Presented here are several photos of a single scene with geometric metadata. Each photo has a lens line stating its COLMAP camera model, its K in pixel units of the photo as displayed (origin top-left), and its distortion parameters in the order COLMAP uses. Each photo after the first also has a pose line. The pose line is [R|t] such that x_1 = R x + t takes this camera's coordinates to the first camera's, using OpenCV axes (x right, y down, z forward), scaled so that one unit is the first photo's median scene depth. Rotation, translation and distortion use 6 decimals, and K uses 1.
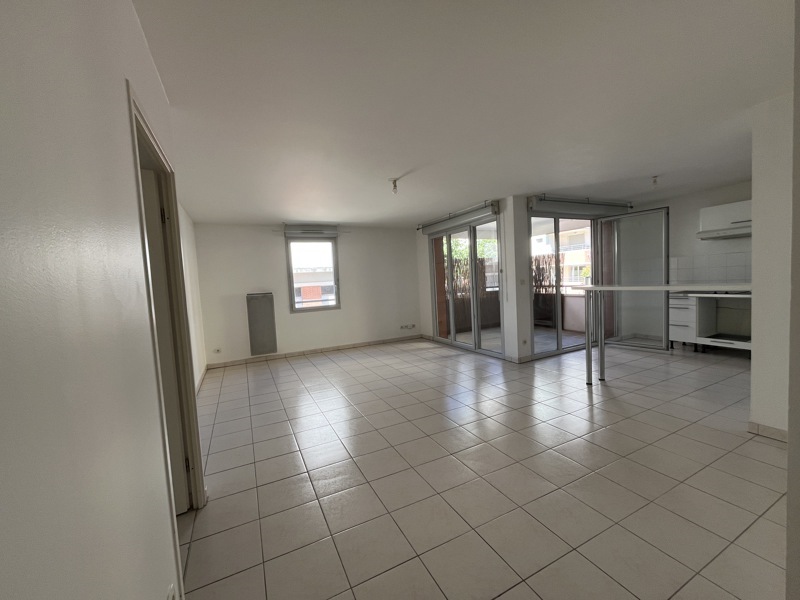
lens RADIAL K [[323.1, 0, 400.0], [0, 323.1, 300.0], [0, 0, 1]] dist [-0.000327, -0.000154]
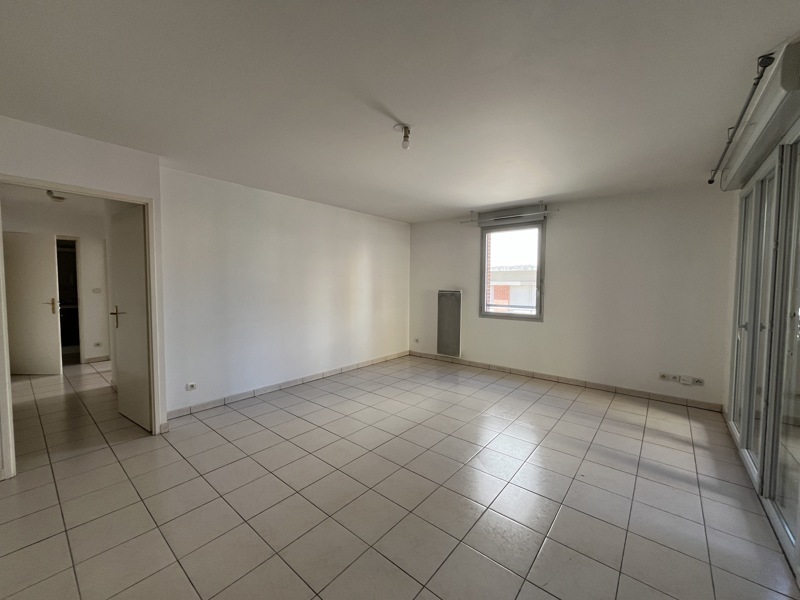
lens RADIAL K [[323.1, 0, 400.0], [0, 323.1, 300.0], [0, 0, 1]] dist [-0.000327, -0.000154]
pose [[0.394110, 0.101638, -0.913426, 0.356490], [-0.081948, 0.993794, 0.075223, -0.050109], [0.915402, 0.045208, 0.399994, 0.464037]]
